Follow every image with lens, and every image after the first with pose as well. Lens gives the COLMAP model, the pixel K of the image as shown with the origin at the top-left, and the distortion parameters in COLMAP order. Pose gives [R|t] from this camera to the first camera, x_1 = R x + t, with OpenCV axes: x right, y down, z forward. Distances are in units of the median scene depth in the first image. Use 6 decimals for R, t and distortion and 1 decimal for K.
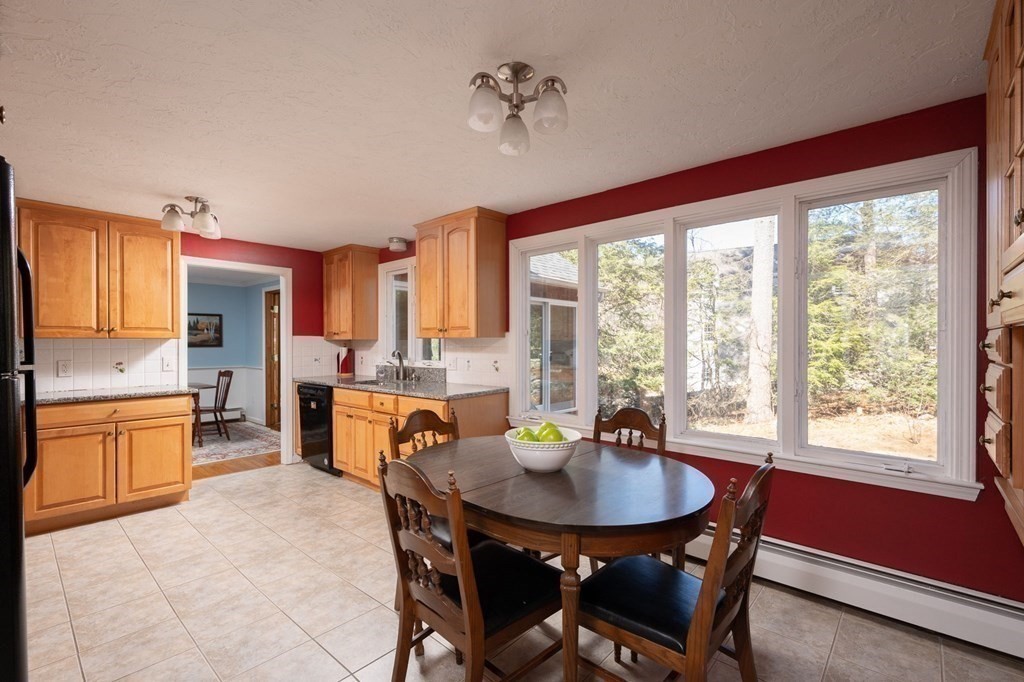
lens RADIAL K [[454.7, 0, 518.3], [0, 454.7, 342.1], [0, 0, 1]] dist [0.000076, -0.000556]
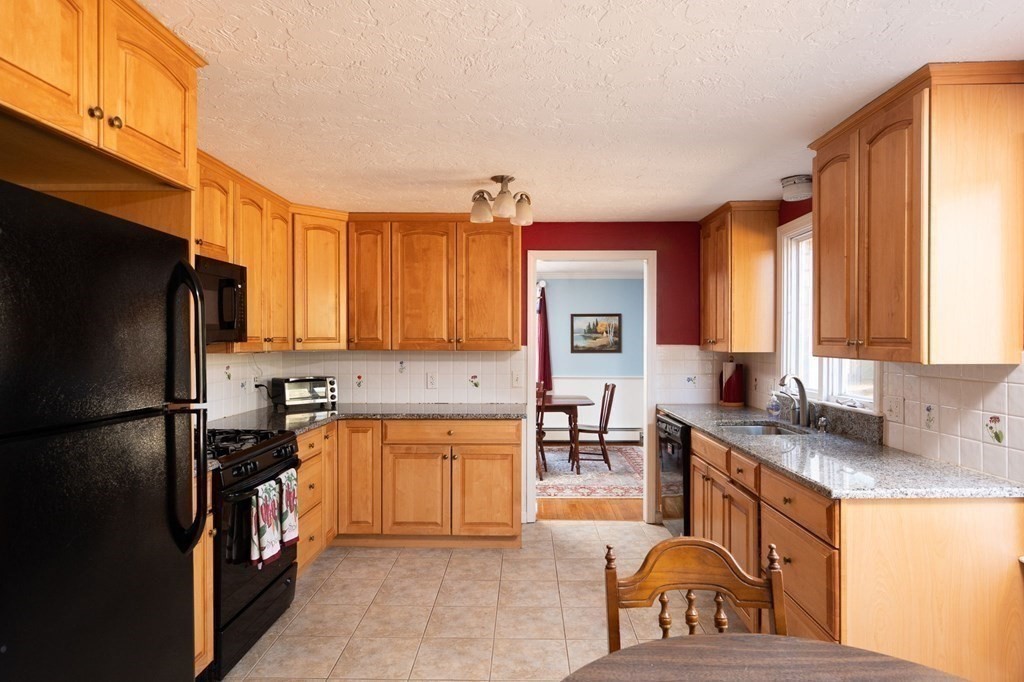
lens RADIAL K [[585.0, 0, 516.2], [0, 585.0, 342.9], [0, 0, 1]] dist [-0.011668, 0.000472]
pose [[0.658442, 0.006160, -0.752606, 0.051283], [-0.001350, 0.999975, 0.007003, -0.024294], [0.752630, -0.003595, 0.658434, 0.238896]]
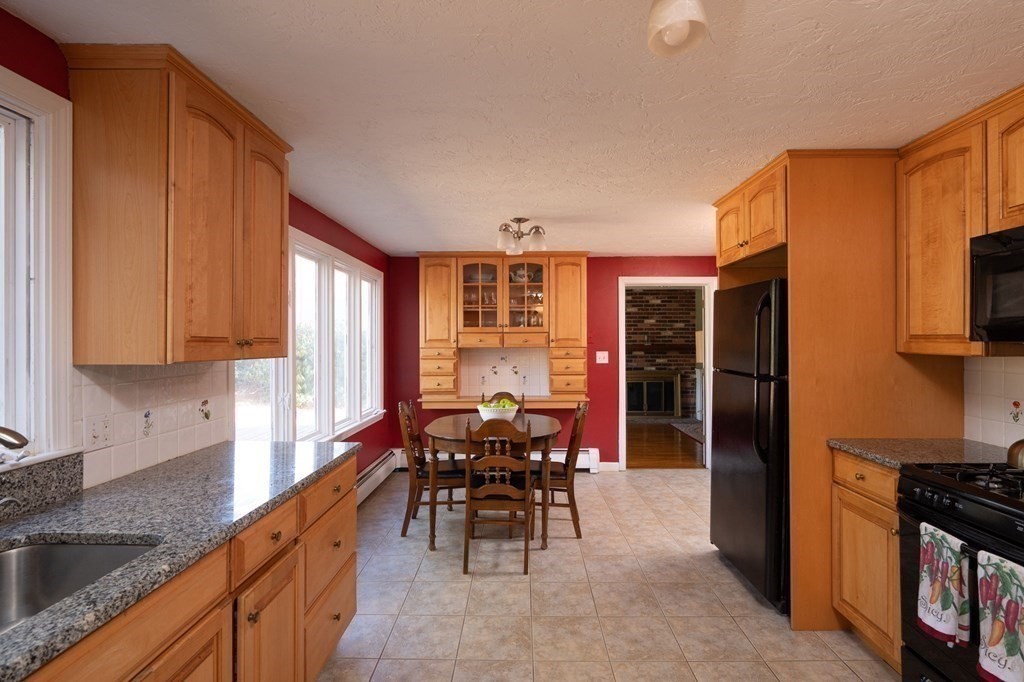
lens RADIAL K [[497.7, 0, 517.8], [0, 497.7, 341.6], [0, 0, 1]] dist [0.005268, 0.001527]
pose [[-0.662605, 0.005953, 0.748945, -0.695227], [0.004759, 0.999982, -0.003738, -0.020536], [-0.748954, 0.001087, -0.662622, 0.978763]]
